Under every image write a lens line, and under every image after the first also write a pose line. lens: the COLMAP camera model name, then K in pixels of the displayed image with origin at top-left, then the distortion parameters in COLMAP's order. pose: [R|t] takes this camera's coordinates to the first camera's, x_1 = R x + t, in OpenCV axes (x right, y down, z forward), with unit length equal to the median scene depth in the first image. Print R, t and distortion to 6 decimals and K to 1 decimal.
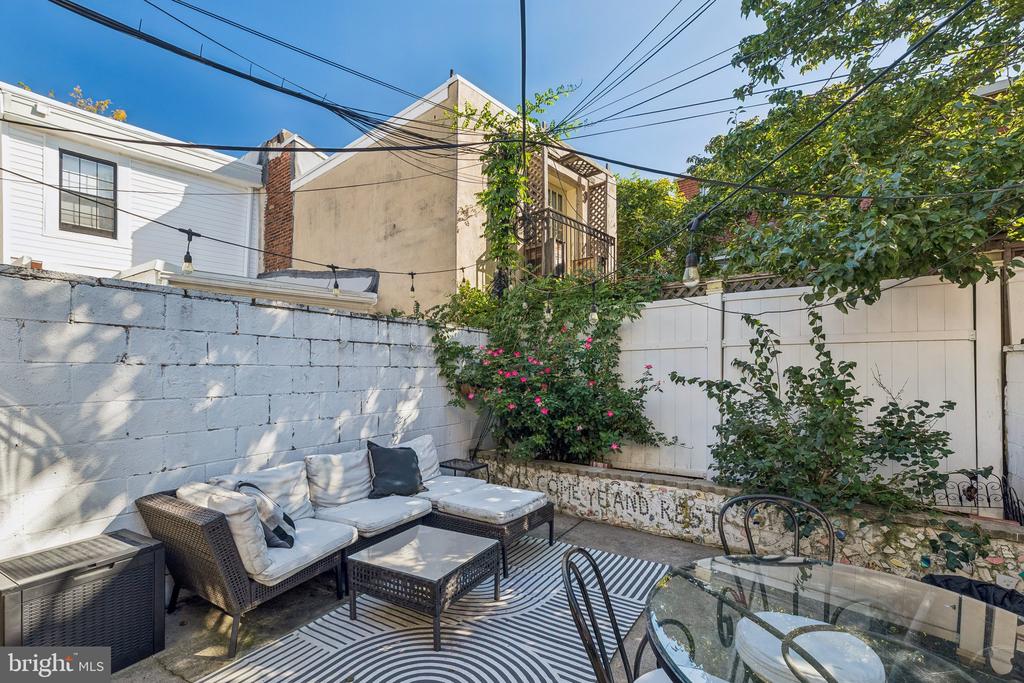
lens RADIAL K [[460.1, 0, 509.4], [0, 460.1, 378.0], [0, 0, 1]] dist [0.006081, 0.000930]
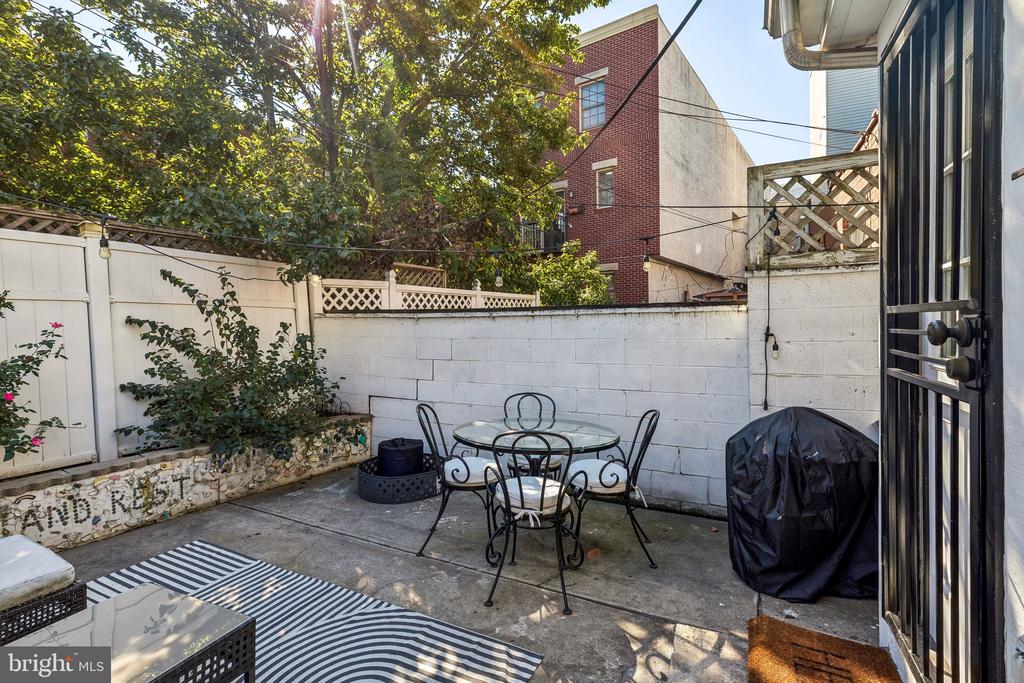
lens RADIAL K [[460.1, 0, 504.7], [0, 460.1, 345.9], [0, 0, 1]] dist [0.006081, 0.000930]
pose [[-0.099578, -0.027691, 0.994644, -0.549643], [0.011394, 0.999515, 0.028967, -0.005114], [-0.994964, 0.014218, -0.099214, 0.404724]]
